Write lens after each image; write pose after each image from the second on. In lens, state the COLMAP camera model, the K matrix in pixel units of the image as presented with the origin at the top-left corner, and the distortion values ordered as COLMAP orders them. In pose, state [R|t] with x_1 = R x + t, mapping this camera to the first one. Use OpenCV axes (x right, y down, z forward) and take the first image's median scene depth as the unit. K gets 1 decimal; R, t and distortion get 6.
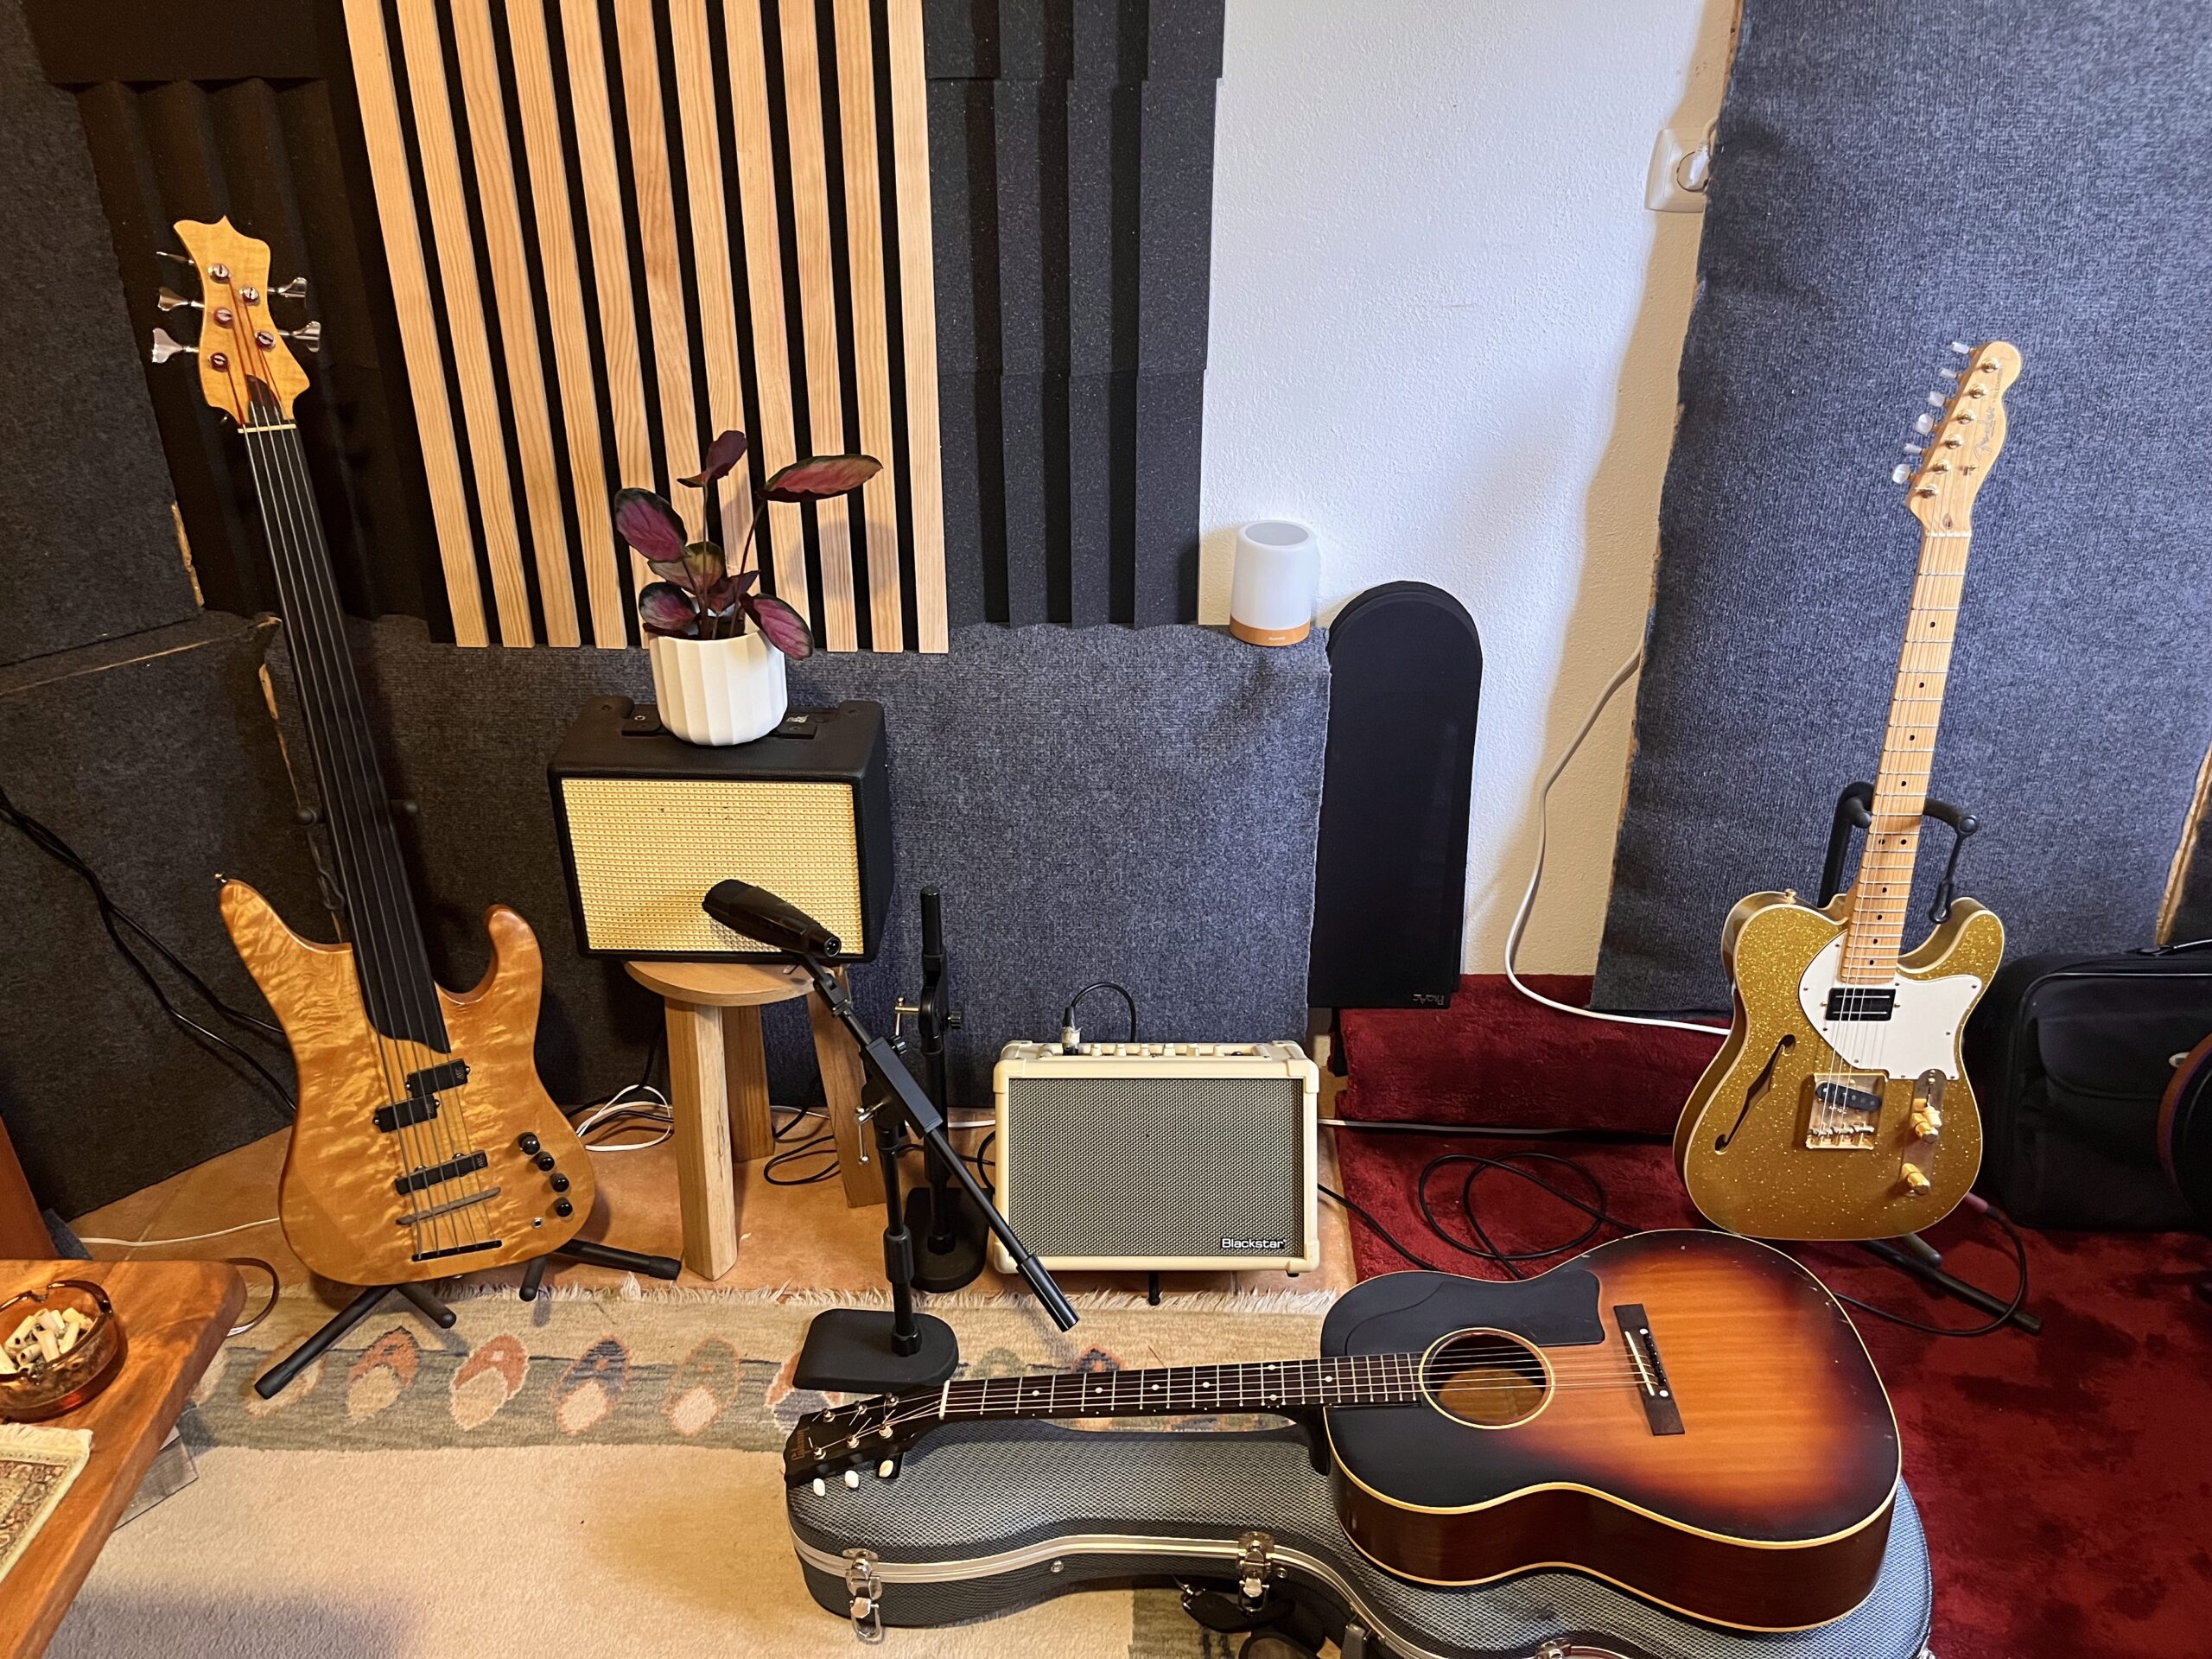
lens RADIAL K [[1687.3, 0, 1088.4], [0, 1687.3, 829.9], [0, 0, 1]] dist [0.060426, -0.079476]
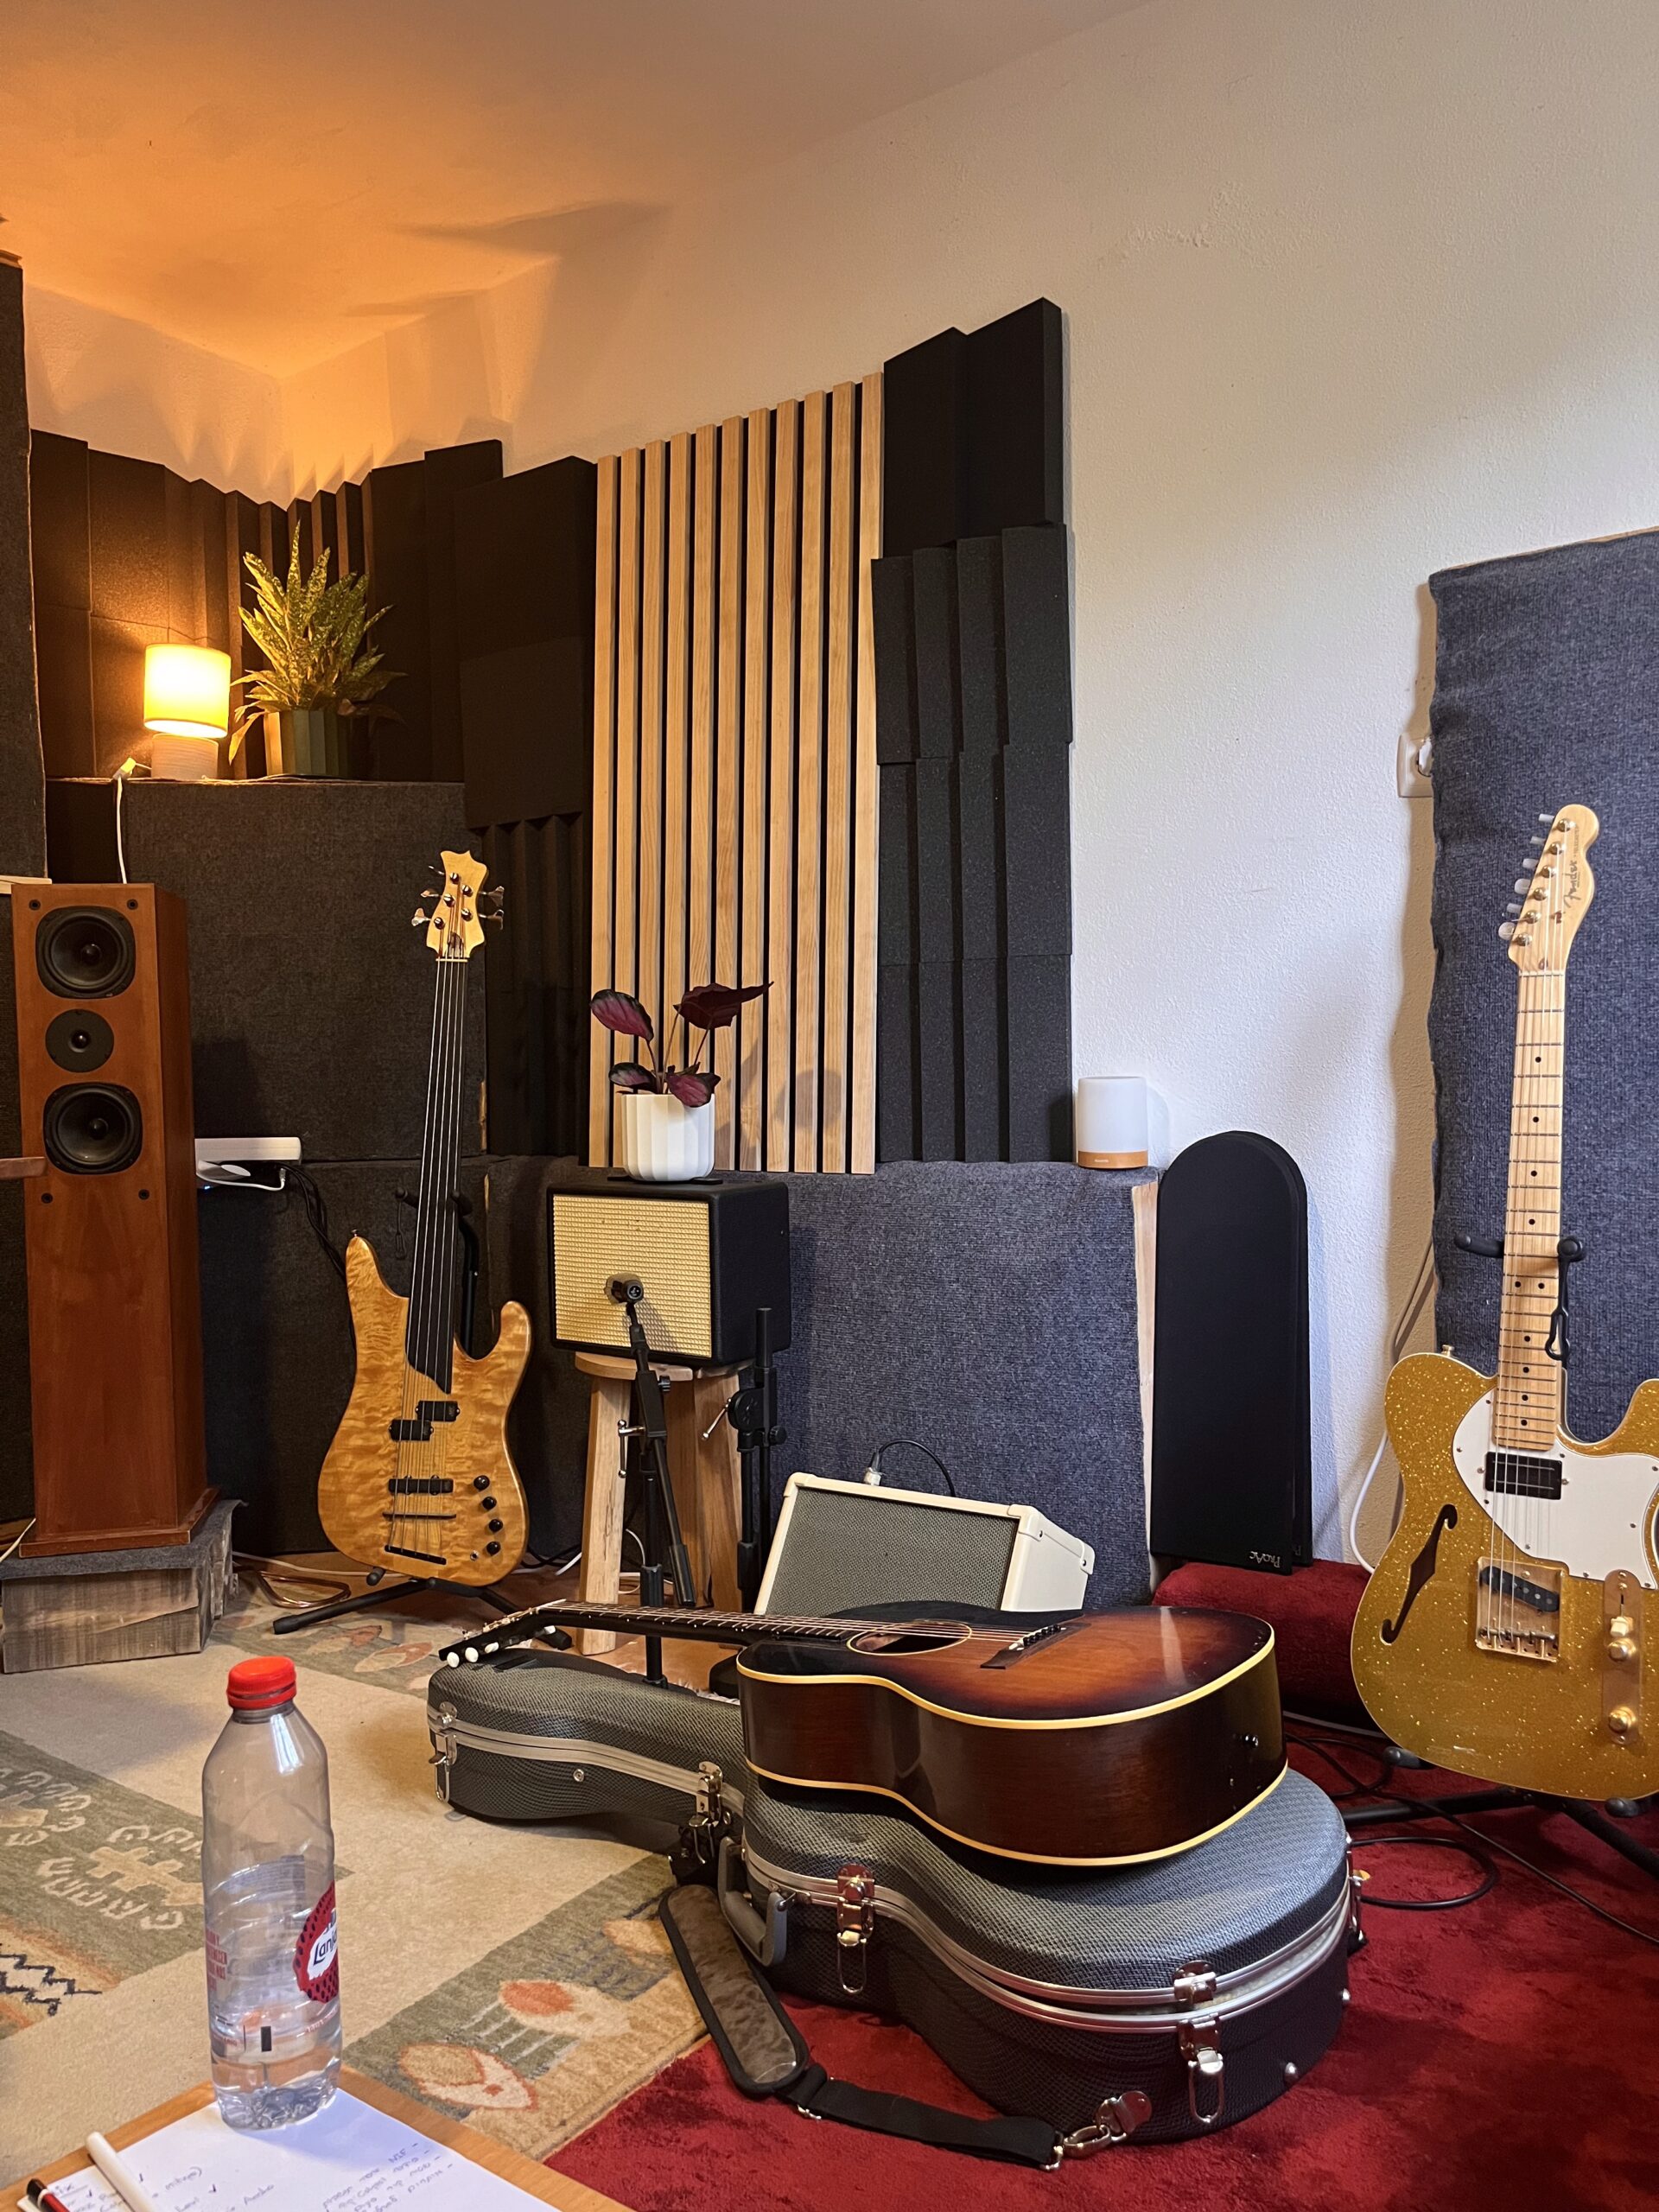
lens RADIAL K [[1687.3, 0, 828.0], [0, 1687.3, 1108.1], [0, 0, 1]] dist [0.060426, -0.079476]
pose [[0.822994, -0.002941, -0.568042, 0.665137], [-0.261899, 0.885399, -0.384029, 0.377130], [0.504073, 0.464823, 0.727908, 0.046870]]
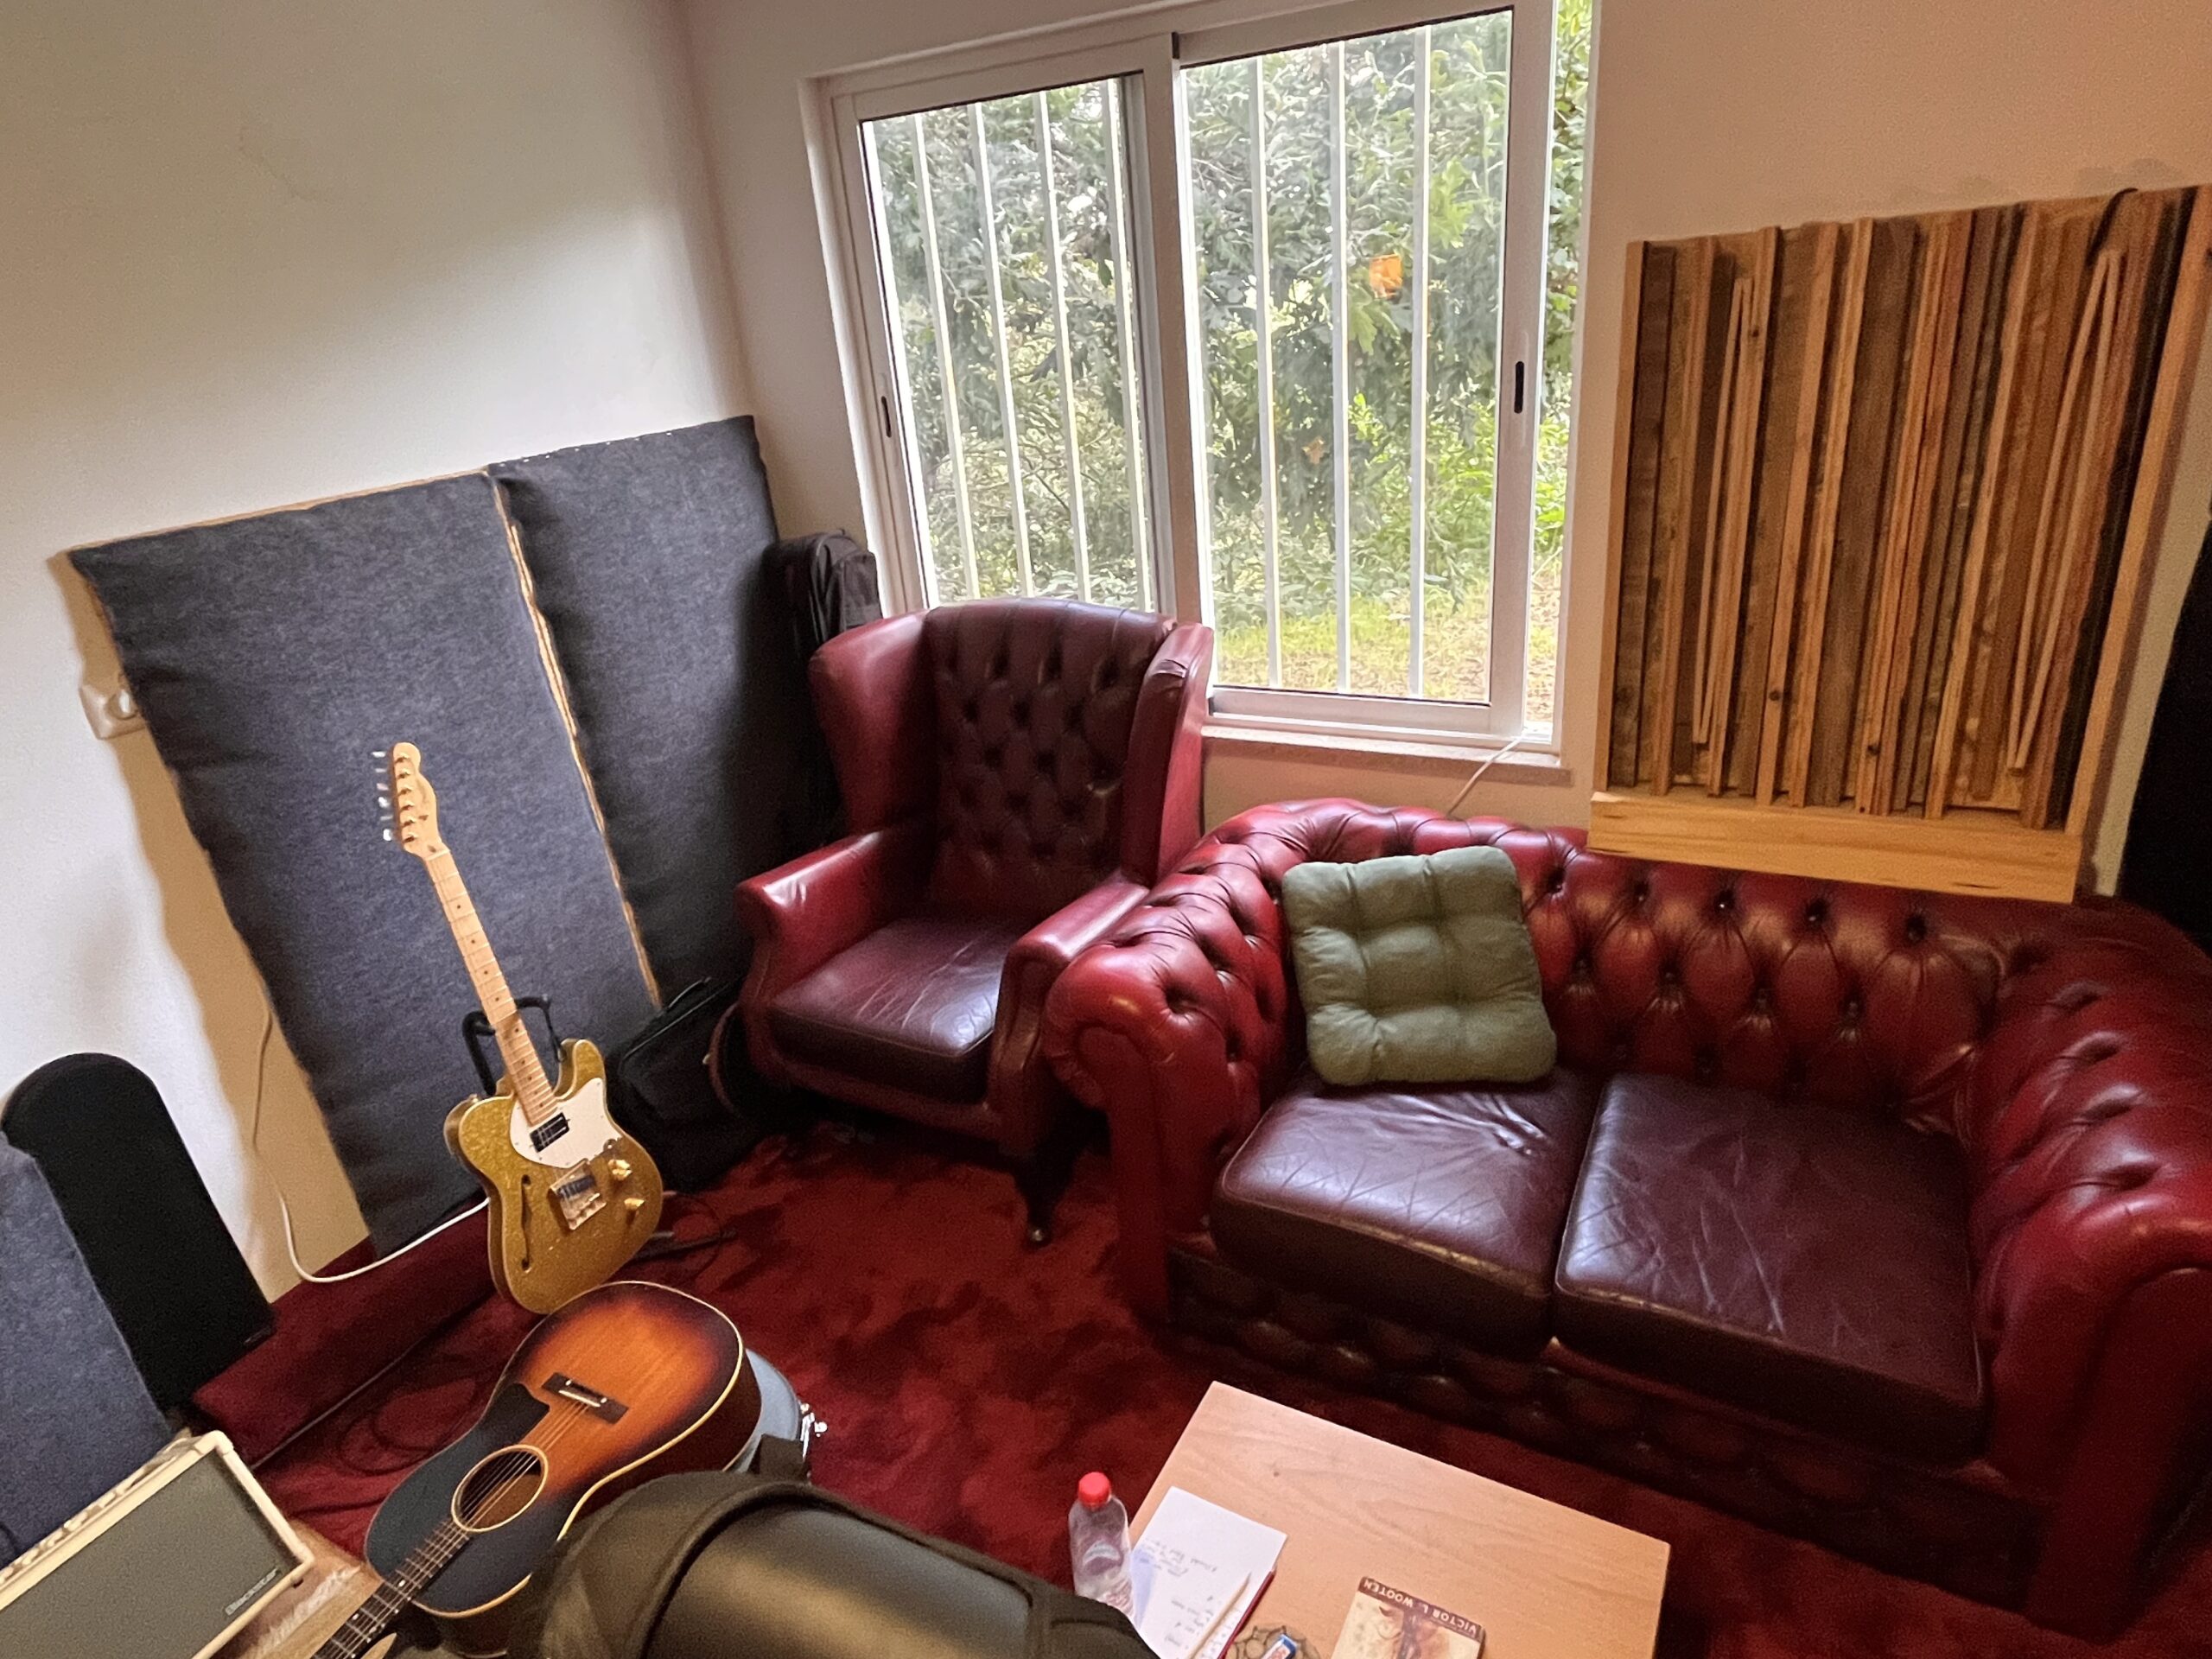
lens RADIAL K [[1323.5, 0, 1100.0], [0, 1323.5, 839.9], [0, 0, 1]] dist [0.003843, 0.001027]
pose [[0.461690, -0.388349, 0.797513, -0.180261], [0.509749, 0.851948, 0.119756, -0.014615], [-0.725947, 0.351241, 0.591296, -0.182112]]
